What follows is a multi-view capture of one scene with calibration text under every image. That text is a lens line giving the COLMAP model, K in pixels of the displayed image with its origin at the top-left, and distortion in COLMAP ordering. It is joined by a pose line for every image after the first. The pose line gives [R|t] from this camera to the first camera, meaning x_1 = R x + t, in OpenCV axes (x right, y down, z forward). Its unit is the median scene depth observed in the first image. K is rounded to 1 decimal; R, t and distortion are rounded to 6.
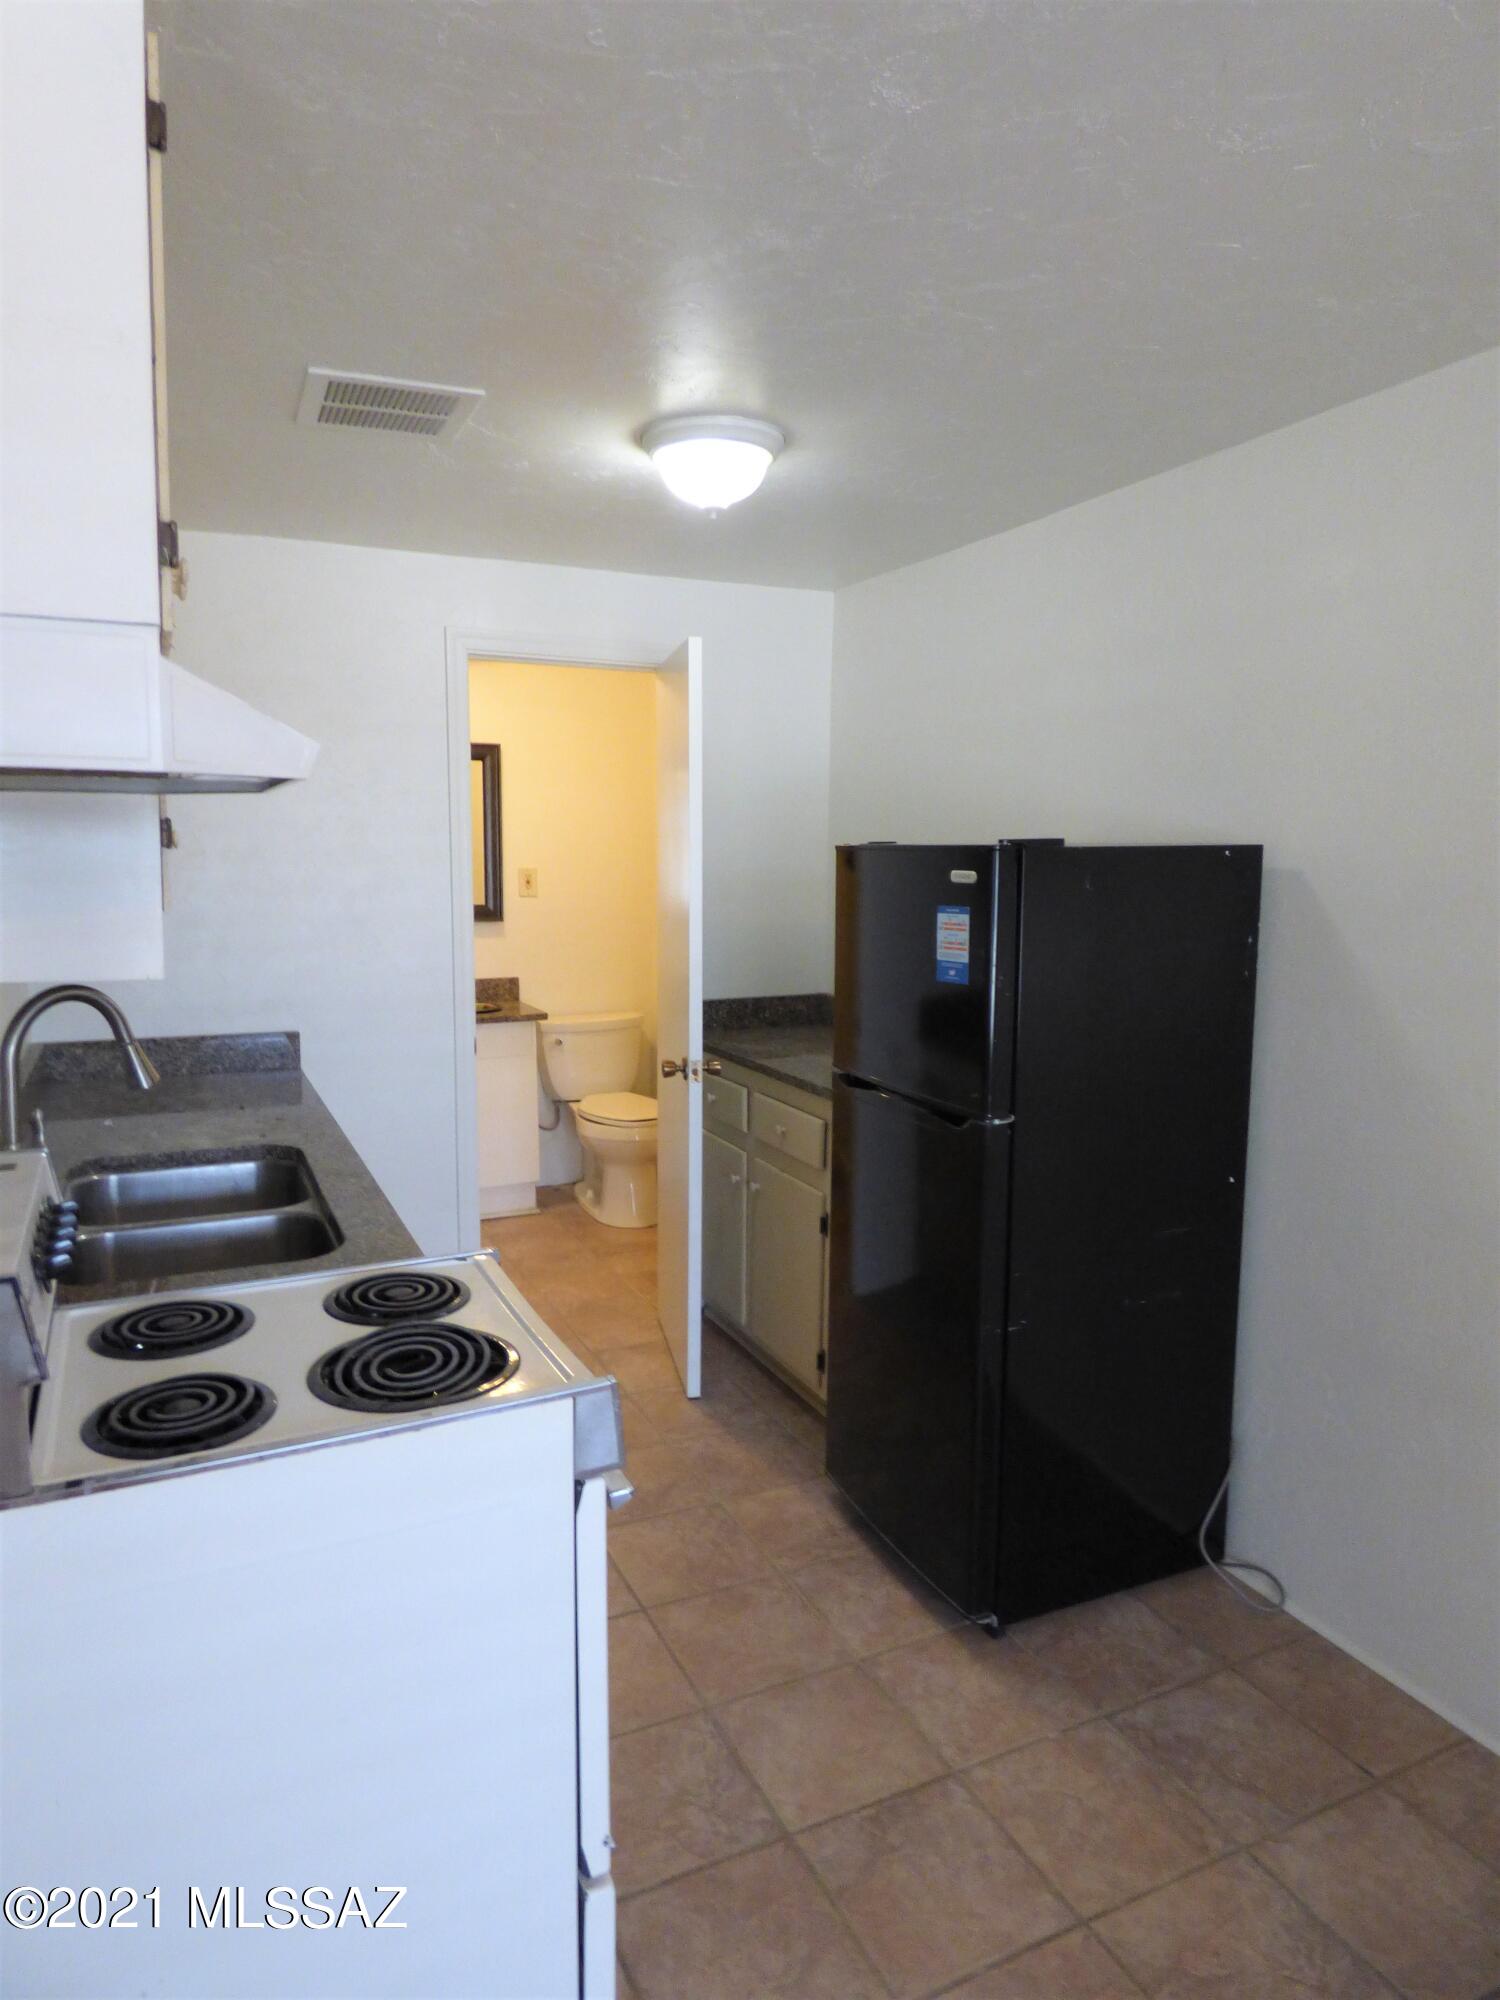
lens RADIAL K [[1251.4, 0, 755.8], [0, 1251.4, 994.1], [0, 0, 1]] dist [0.020230, 0.003010]
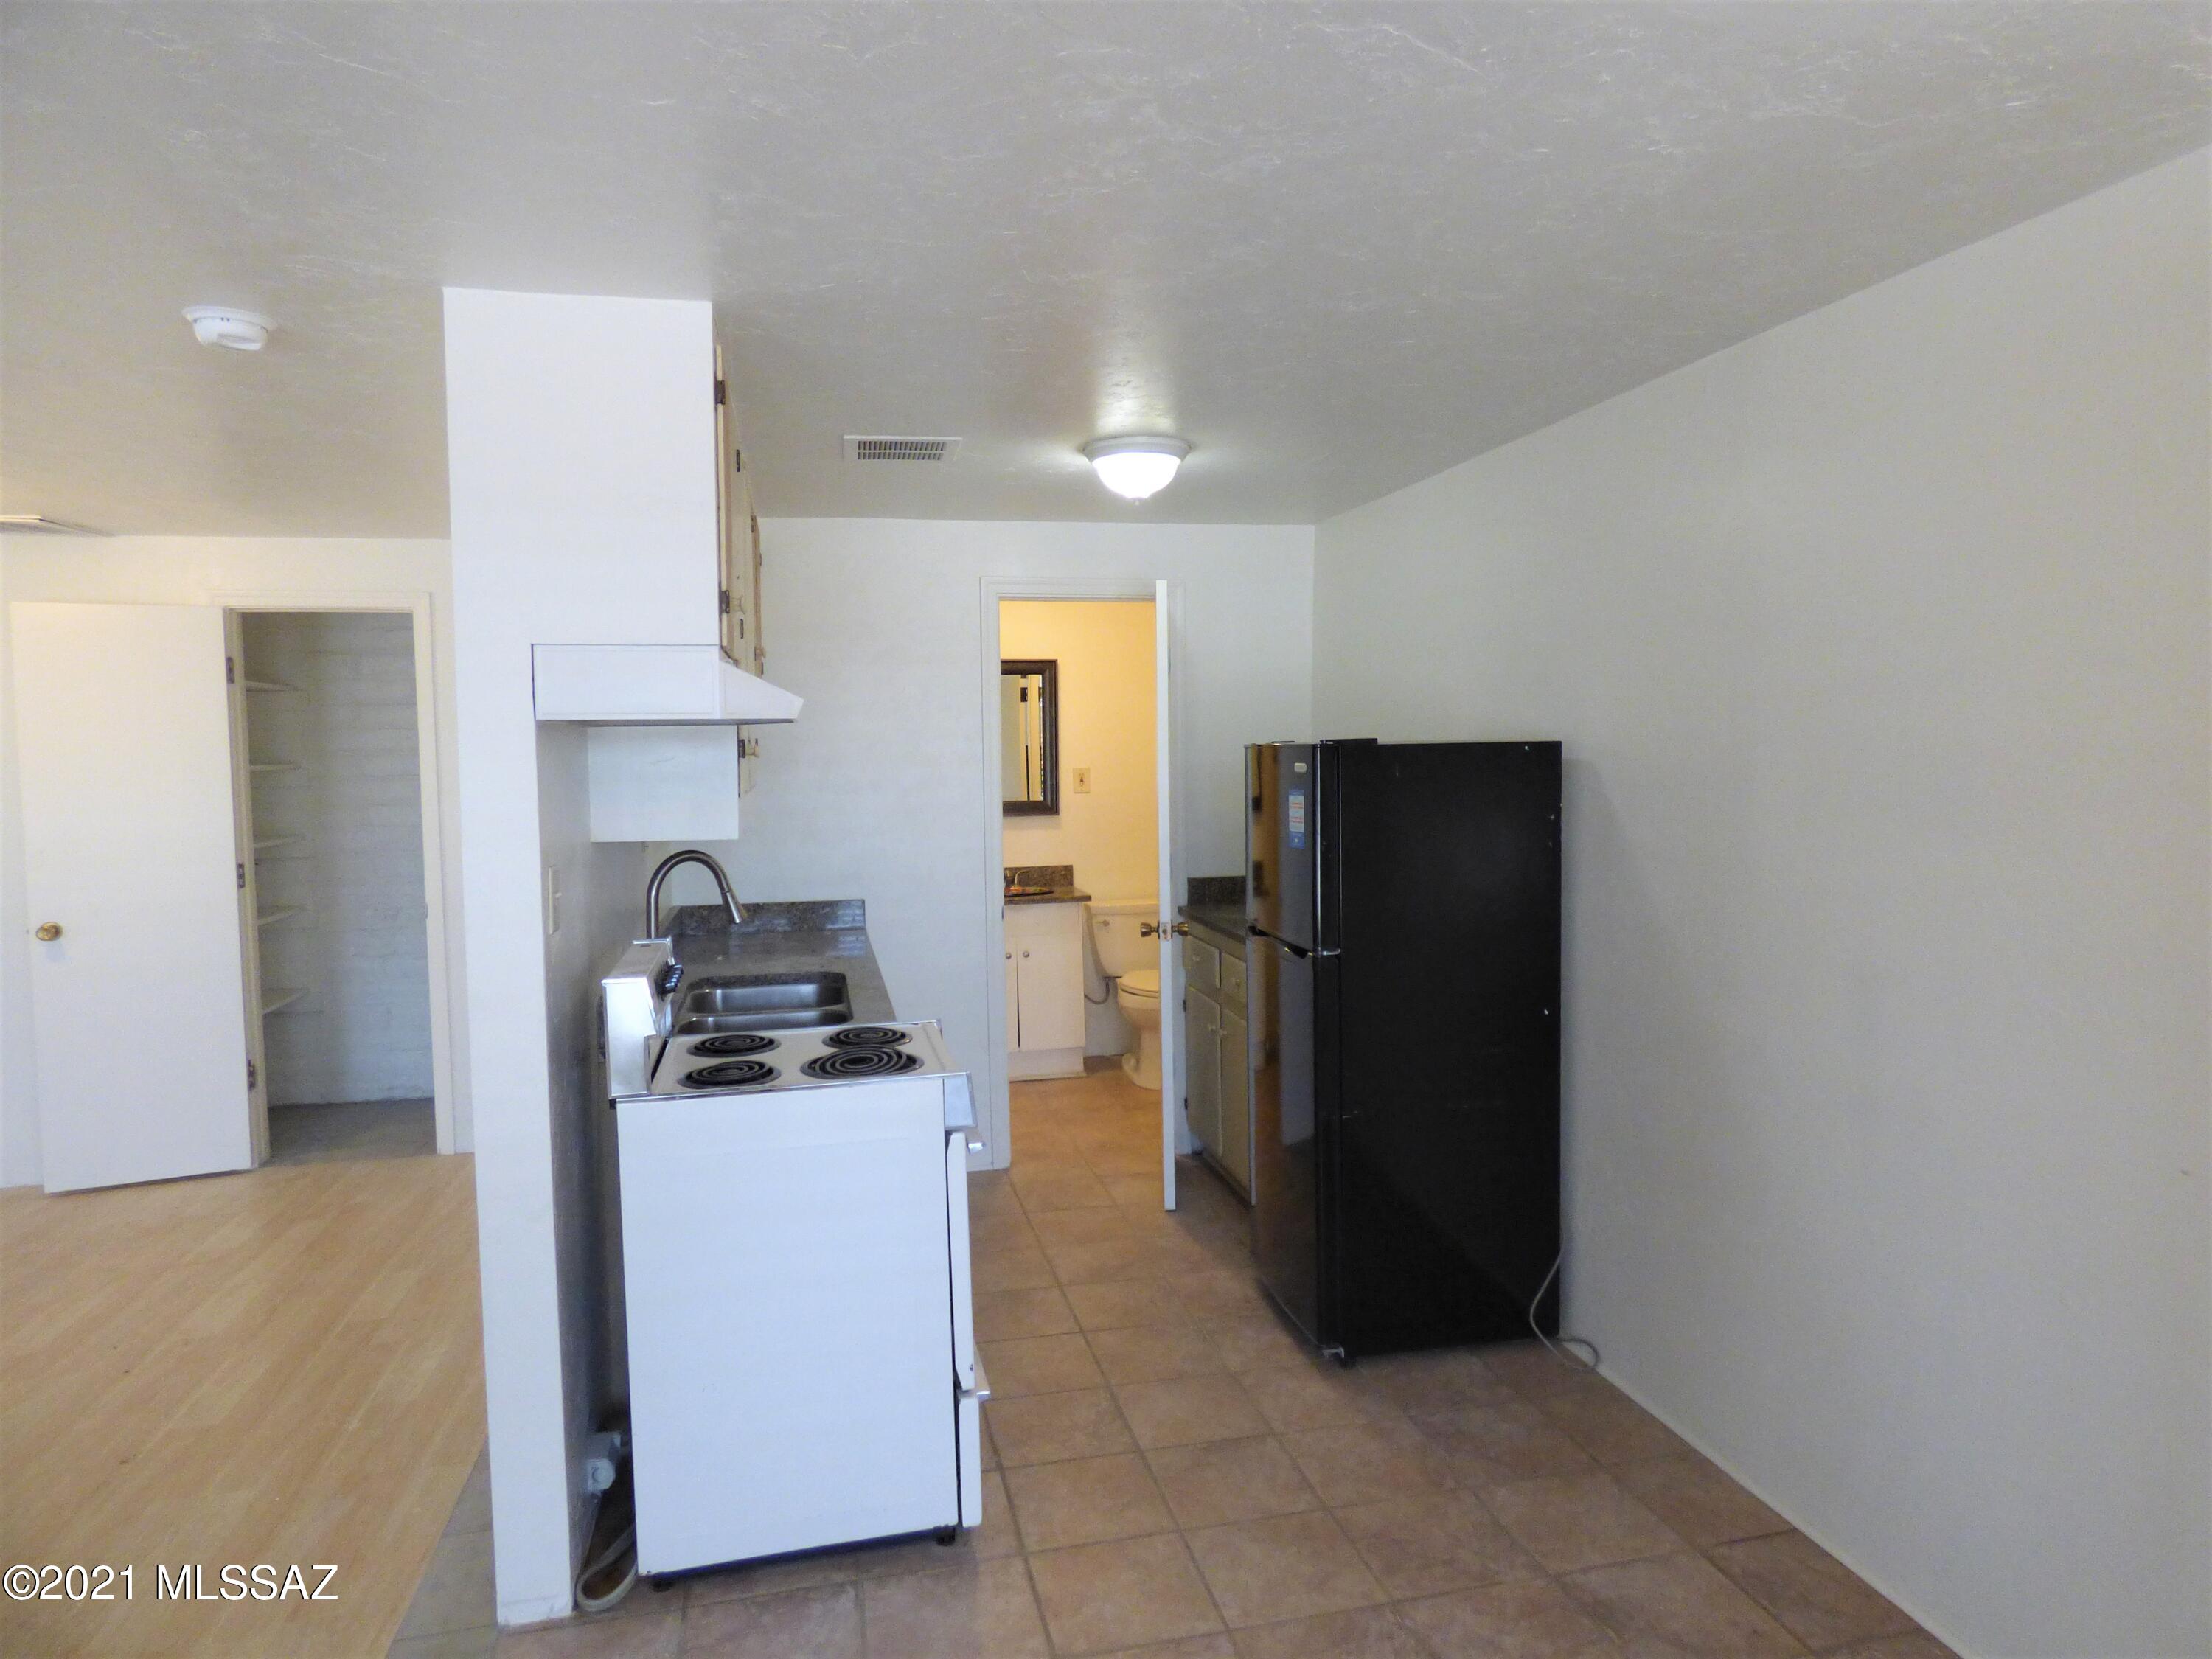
lens RADIAL K [[1384.1, 0, 1131.1], [0, 1384.1, 836.0], [0, 0, 1]] dist [0.020230, 0.003010]
pose [[0.976895, -0.003005, -0.213700, 0.266772], [-0.007806, 0.998732, -0.049729, 0.046290], [0.213579, 0.050249, 0.975633, -0.414613]]
